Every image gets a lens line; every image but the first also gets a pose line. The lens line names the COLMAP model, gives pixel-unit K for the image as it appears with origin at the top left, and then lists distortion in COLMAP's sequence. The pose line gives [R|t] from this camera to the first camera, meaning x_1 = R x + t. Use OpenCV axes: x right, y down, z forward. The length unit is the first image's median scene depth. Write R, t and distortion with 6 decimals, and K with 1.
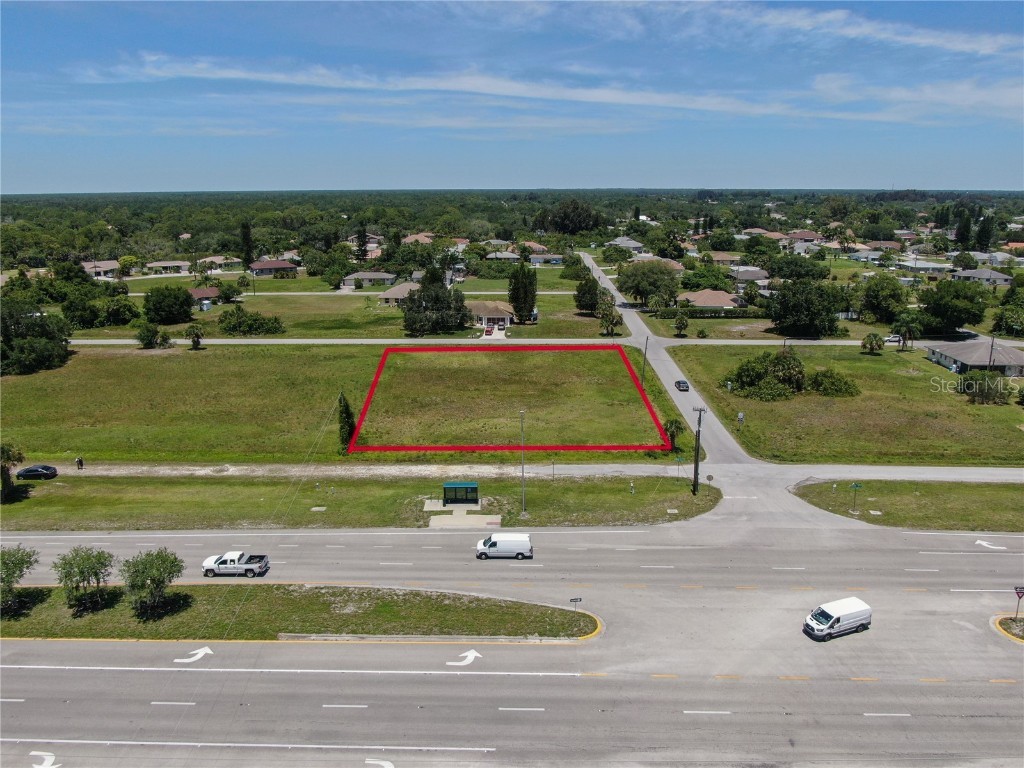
lens RADIAL K [[737.7, 0, 512.0], [0, 737.7, 384.0], [0, 0, 1]] dist [-0.010818, 0.000692]
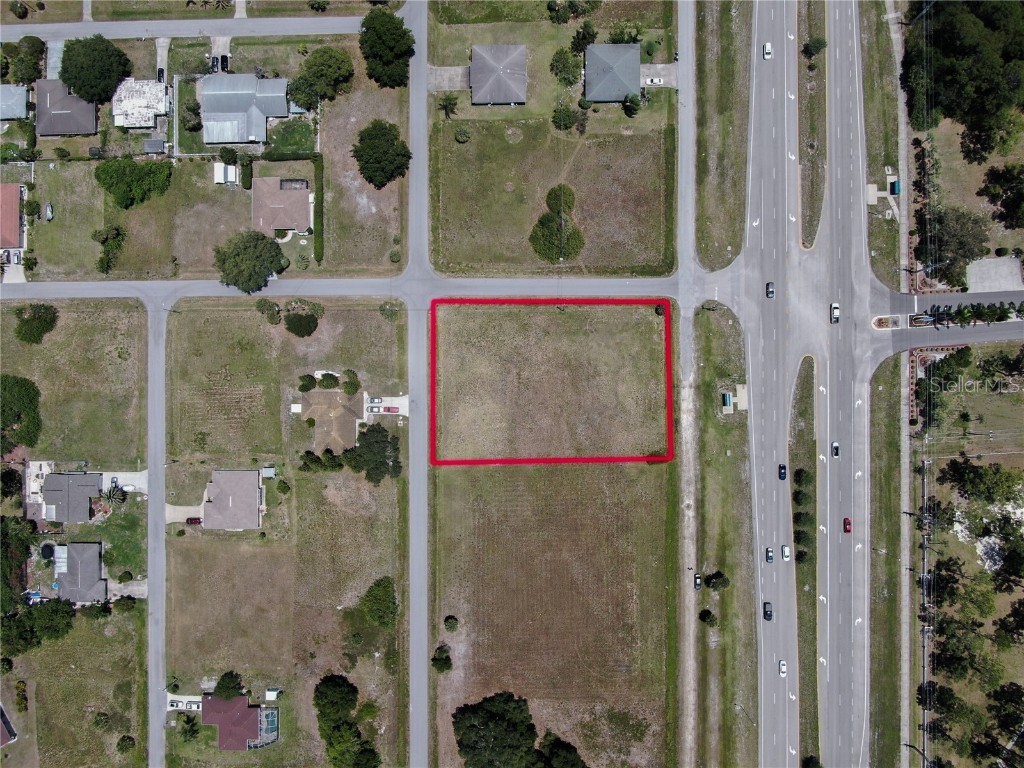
lens RADIAL K [[722.0, 0, 512.0], [0, 722.0, 384.0], [0, 0, 1]] dist [-0.014428, -0.002334]
pose [[-0.032901, -0.998503, 0.043684, -0.081623], [0.288131, 0.032376, 0.957044, -2.196401], [-0.957026, 0.044074, 0.286634, 0.866728]]
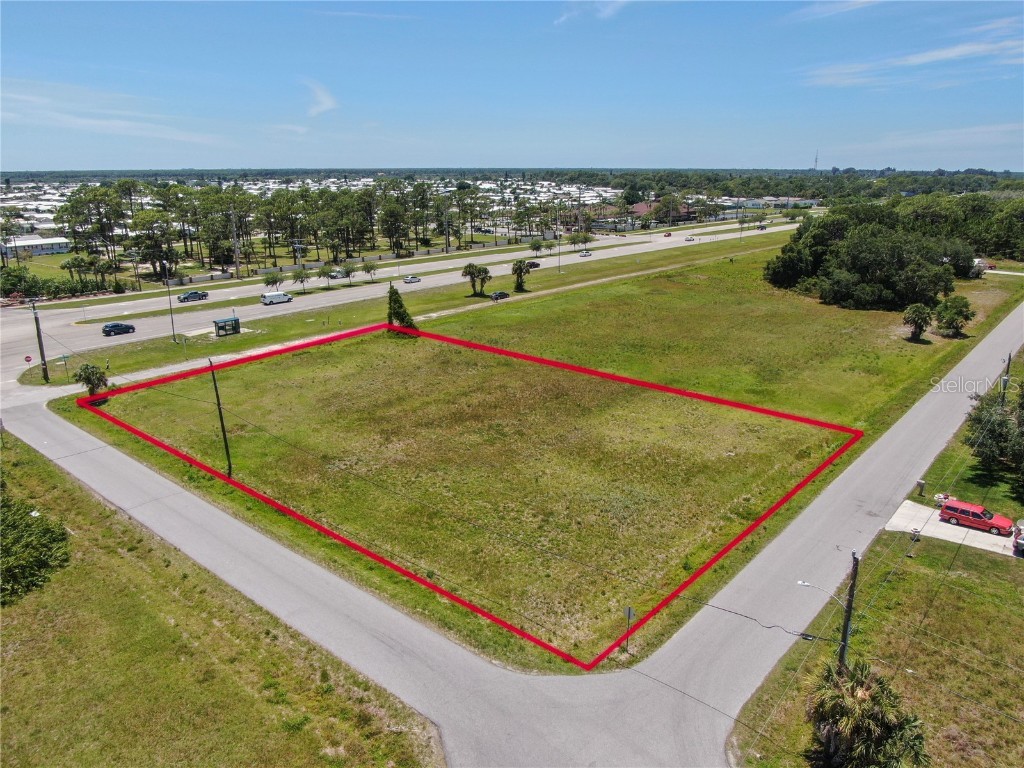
lens RADIAL K [[737.7, 0, 512.0], [0, 737.7, 384.0], [0, 0, 1]] dist [-0.010818, 0.000692]
pose [[-0.619736, 0.230694, -0.750138, 0.573095], [-0.202356, 0.876532, 0.436743, -0.402696], [0.758274, 0.422460, -0.496536, 1.847972]]
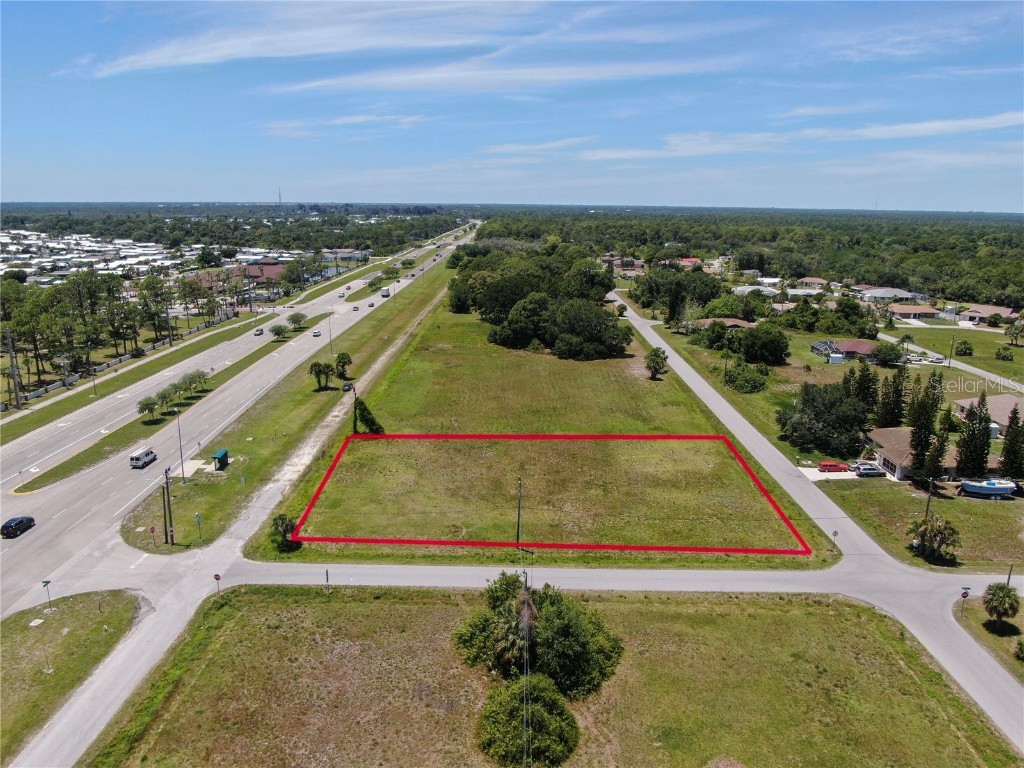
lens RADIAL K [[739.6, 0, 514.9], [0, 739.6, 412.3], [0, 0, 1]] dist [-0.016239, -0.000411]
pose [[0.031195, 0.283323, -0.958517, 1.123033], [-0.274428, 0.924557, 0.264354, -0.409113], [0.961101, 0.254798, 0.106593, 1.195258]]
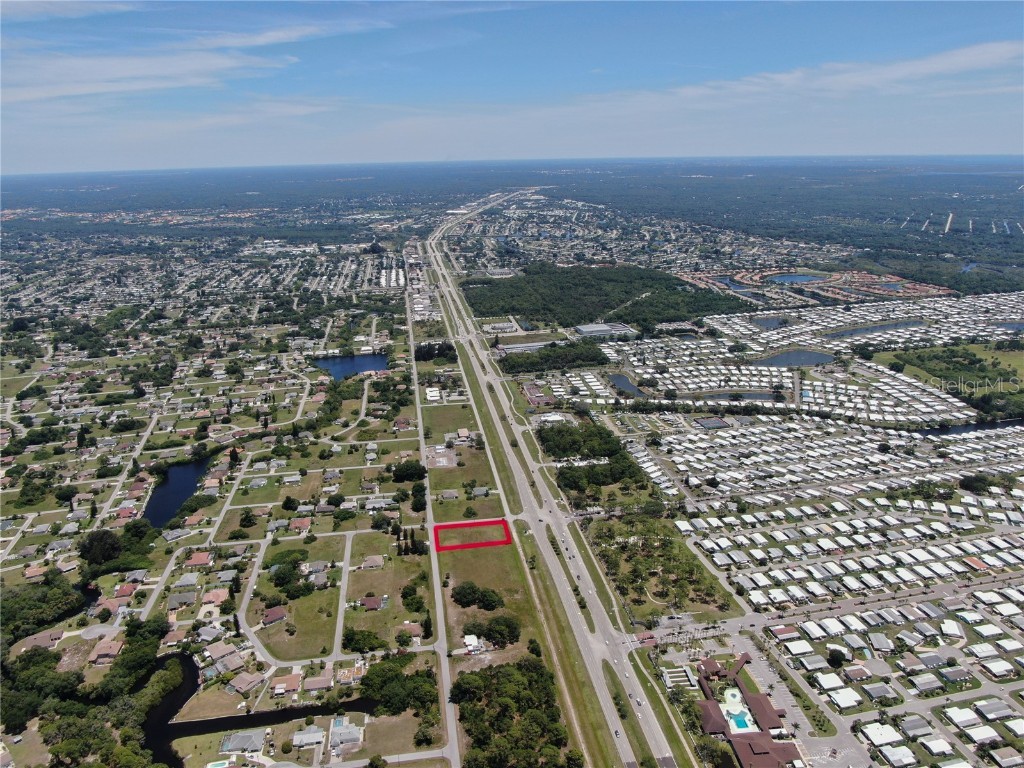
lens RADIAL K [[722.0, 0, 512.0], [0, 722.0, 384.0], [0, 0, 1]] dist [-0.014428, -0.002334]
pose [[-0.186183, -0.272311, 0.944025, -5.513123], [0.273923, 0.908341, 0.316042, -3.397659], [-0.943558, 0.317432, -0.094525, 1.164332]]
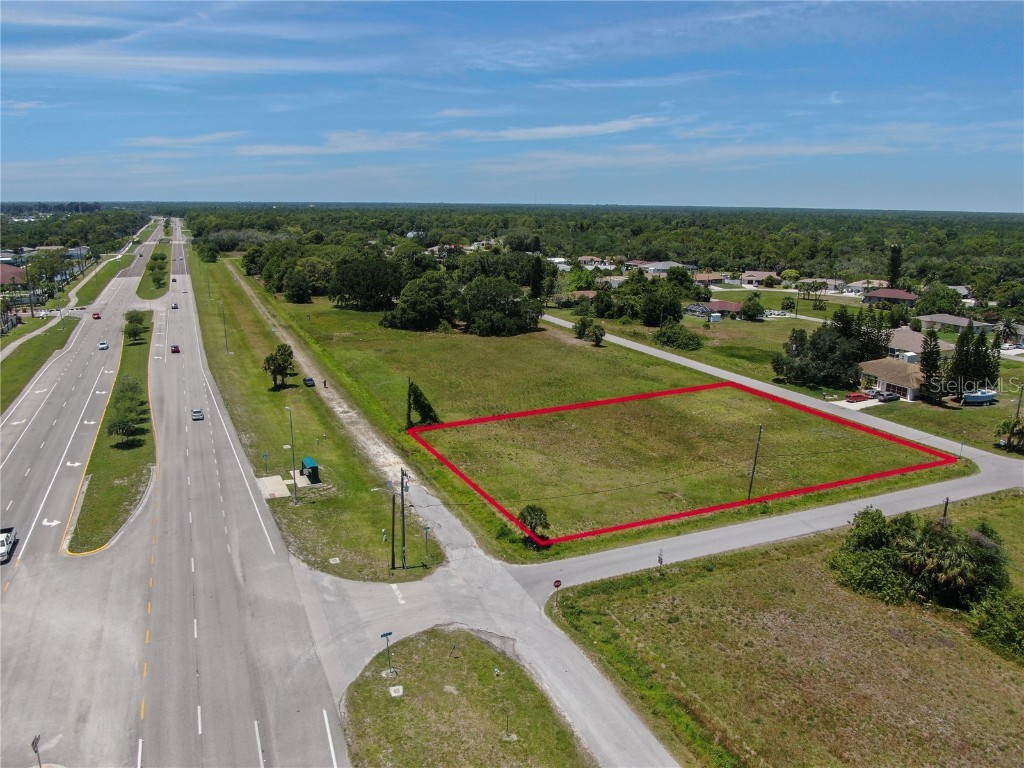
lens RADIAL K [[747.6, 0, 512.0], [0, 747.6, 384.0], [0, 0, 1]] dist [-0.020455, 0.000132]
pose [[0.439745, 0.226084, -0.869201, 0.903178], [-0.248786, 0.960590, 0.123990, -0.173928], [0.862977, 0.161721, 0.478661, 0.608555]]
